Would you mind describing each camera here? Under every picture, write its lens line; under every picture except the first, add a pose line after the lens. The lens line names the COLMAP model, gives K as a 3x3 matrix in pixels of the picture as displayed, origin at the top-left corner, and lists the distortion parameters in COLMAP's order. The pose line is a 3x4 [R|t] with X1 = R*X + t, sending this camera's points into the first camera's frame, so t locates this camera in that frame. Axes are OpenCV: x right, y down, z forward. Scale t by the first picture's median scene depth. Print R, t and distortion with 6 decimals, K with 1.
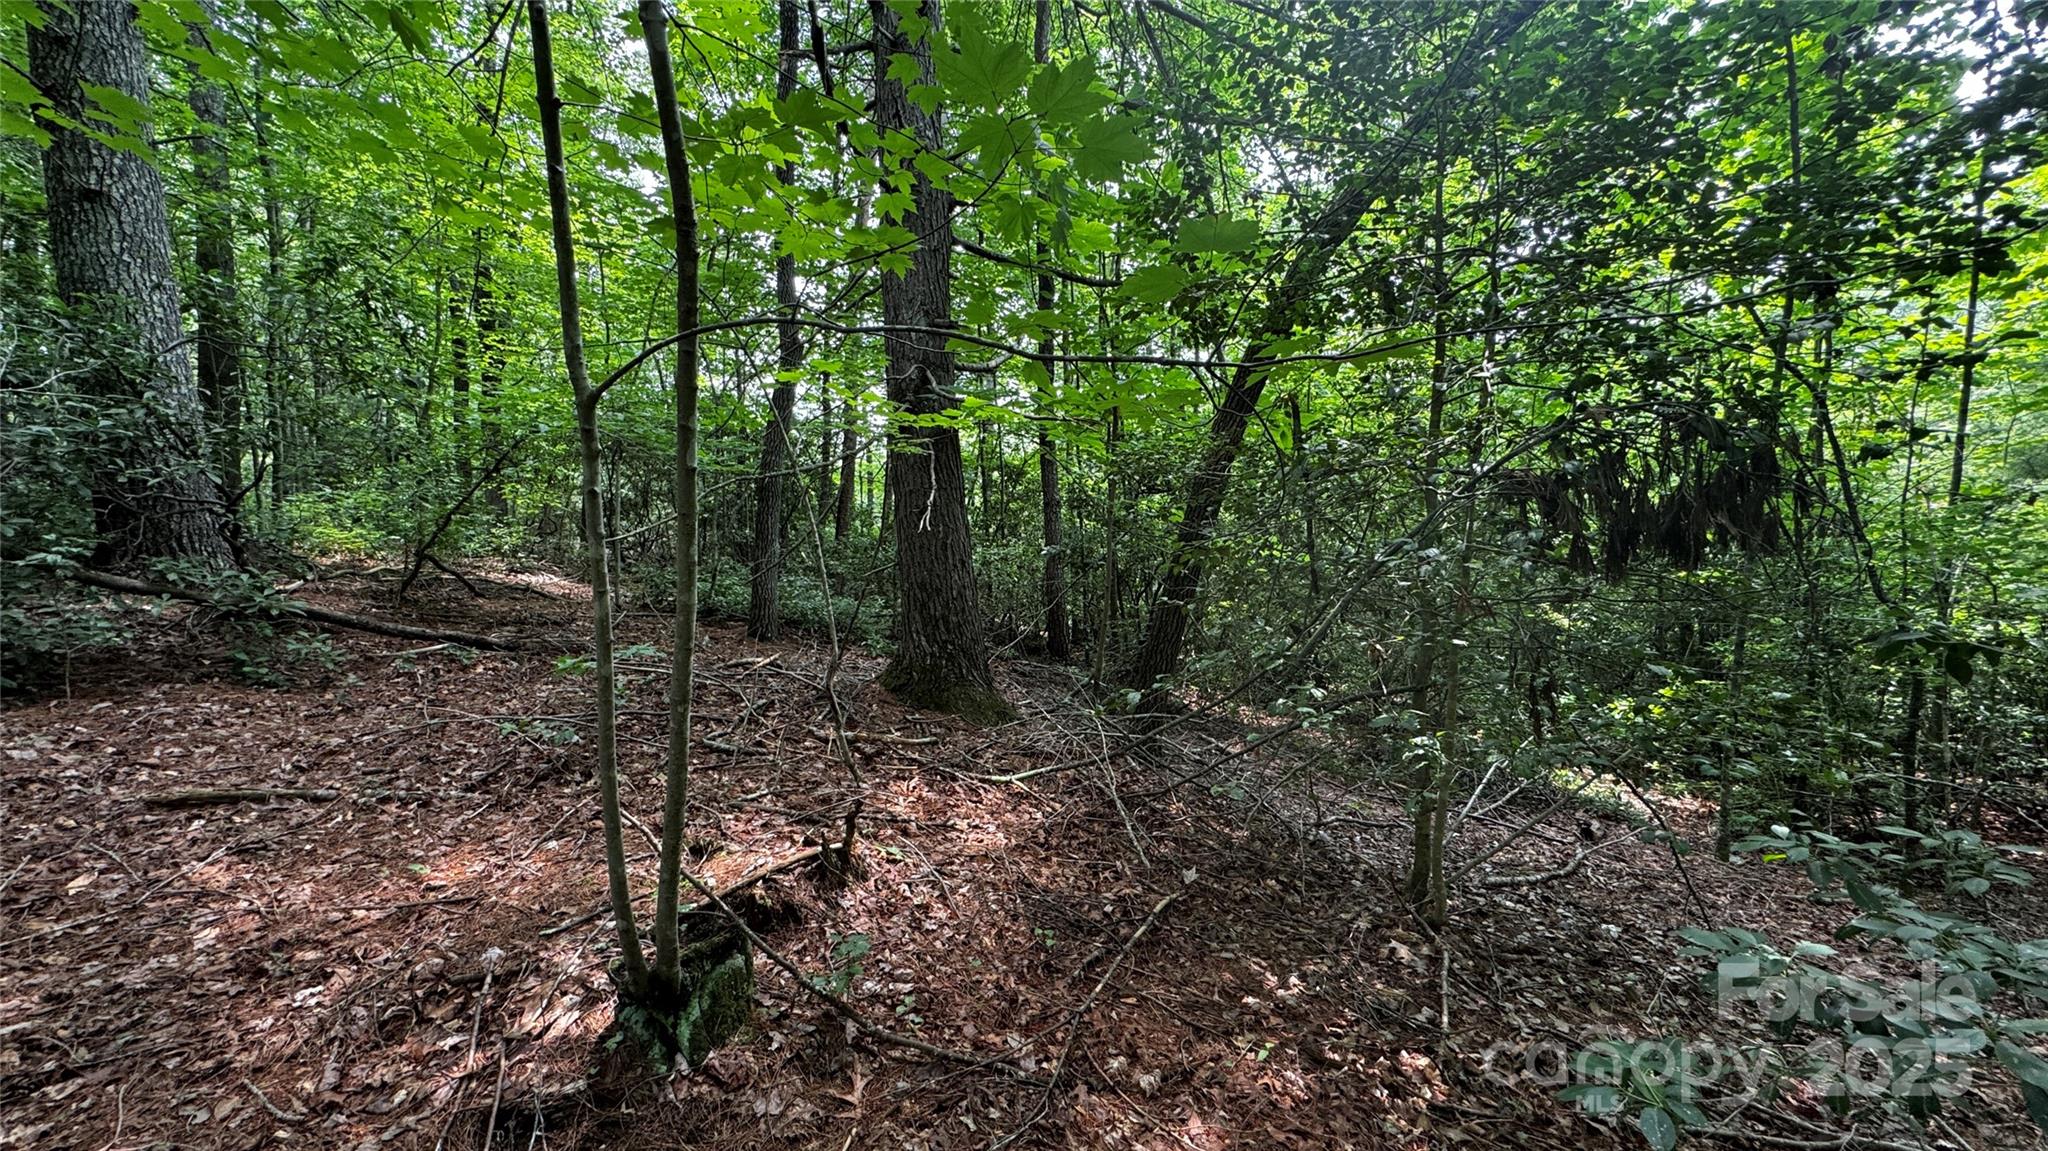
lens RADIAL K [[817.8, 0, 1026.8], [0, 817.8, 573.9], [0, 0, 1]] dist [-0.003014, 0.000885]
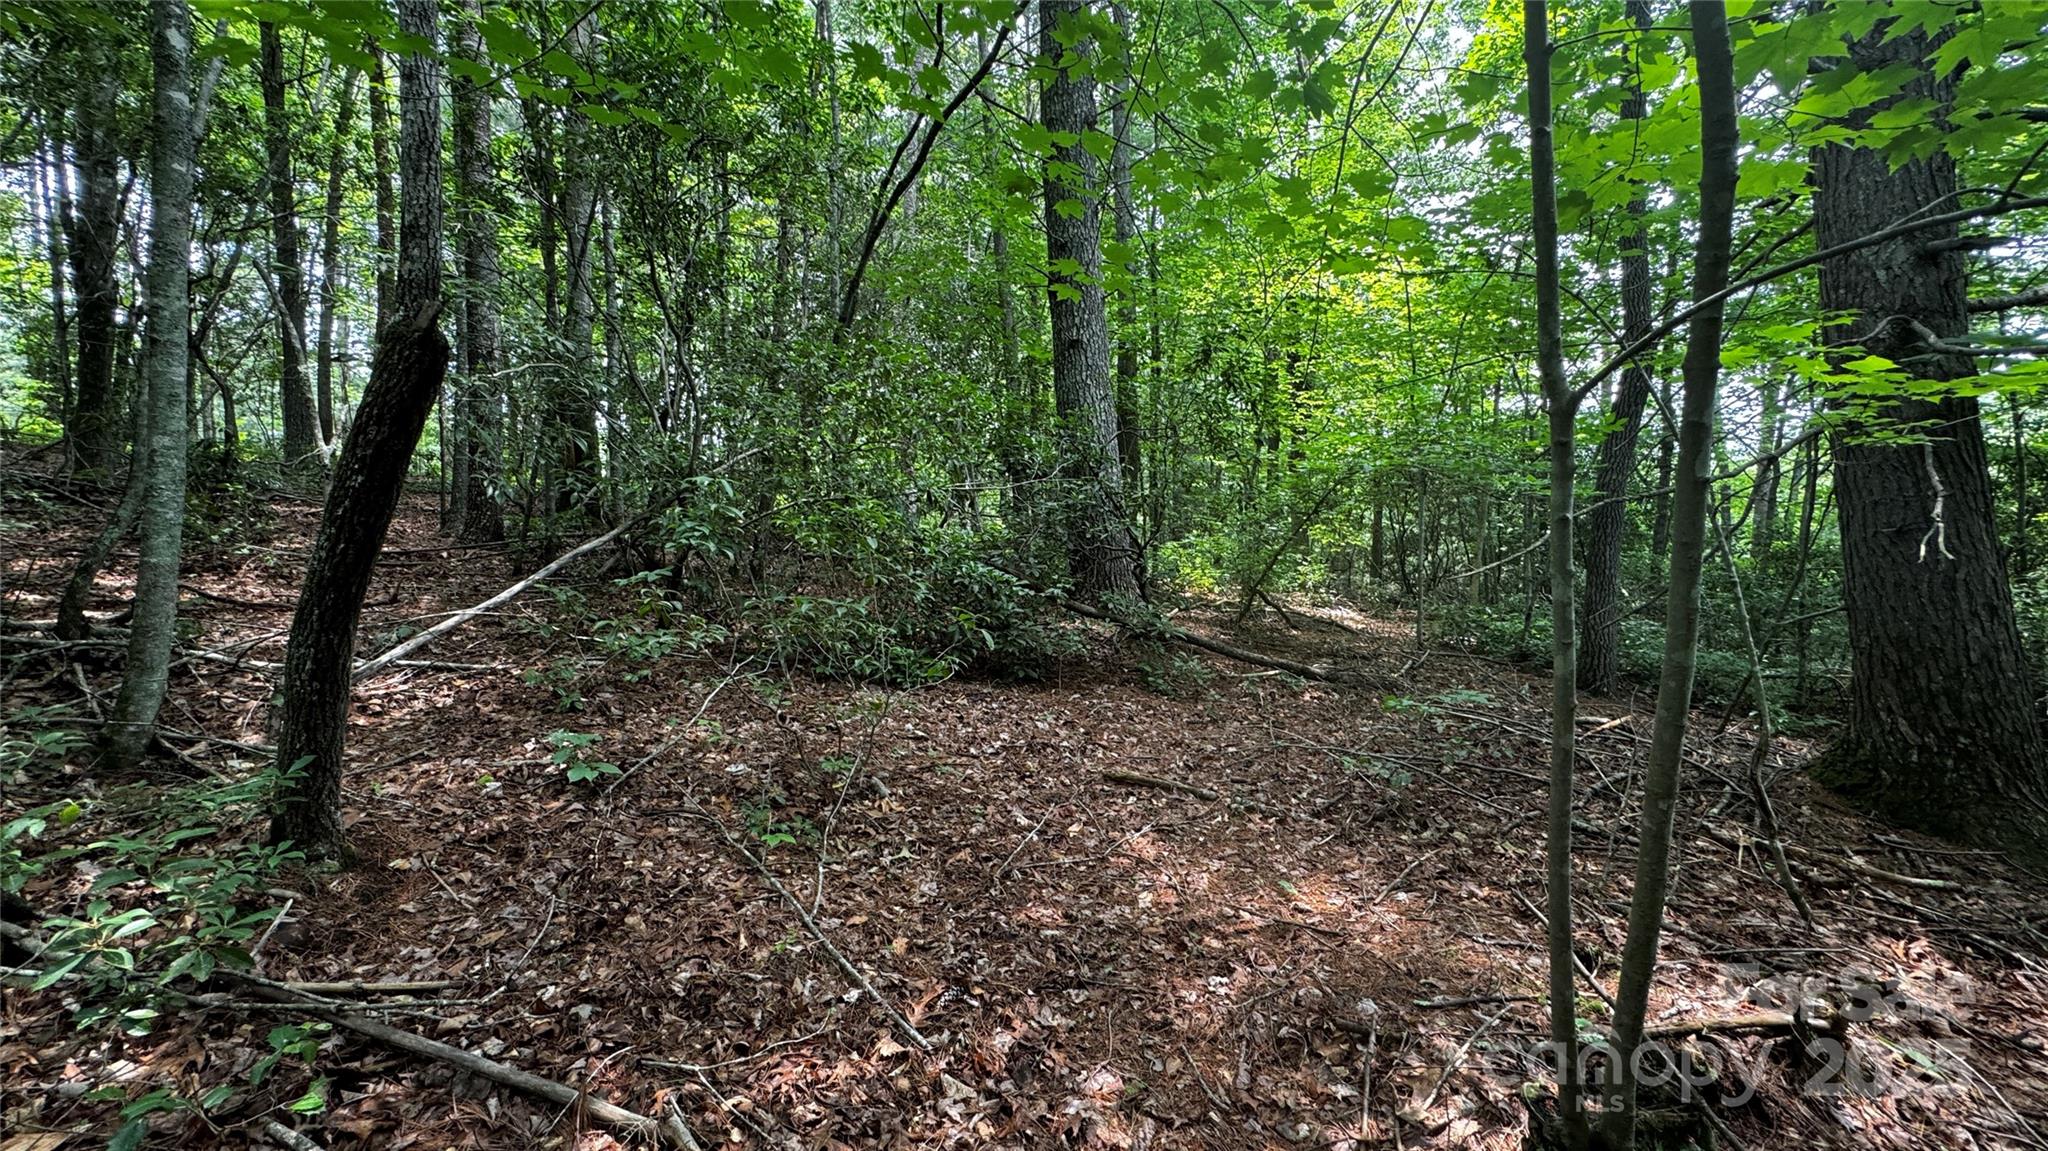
lens RADIAL K [[817.8, 0, 1022.7], [0, 817.8, 574.3], [0, 0, 1]] dist [-0.003014, 0.000885]
pose [[0.629914, -0.008276, -0.776621, -0.108164], [-0.025255, 0.999196, -0.031132, -0.003468], [0.776254, 0.039224, 0.629198, 0.037451]]
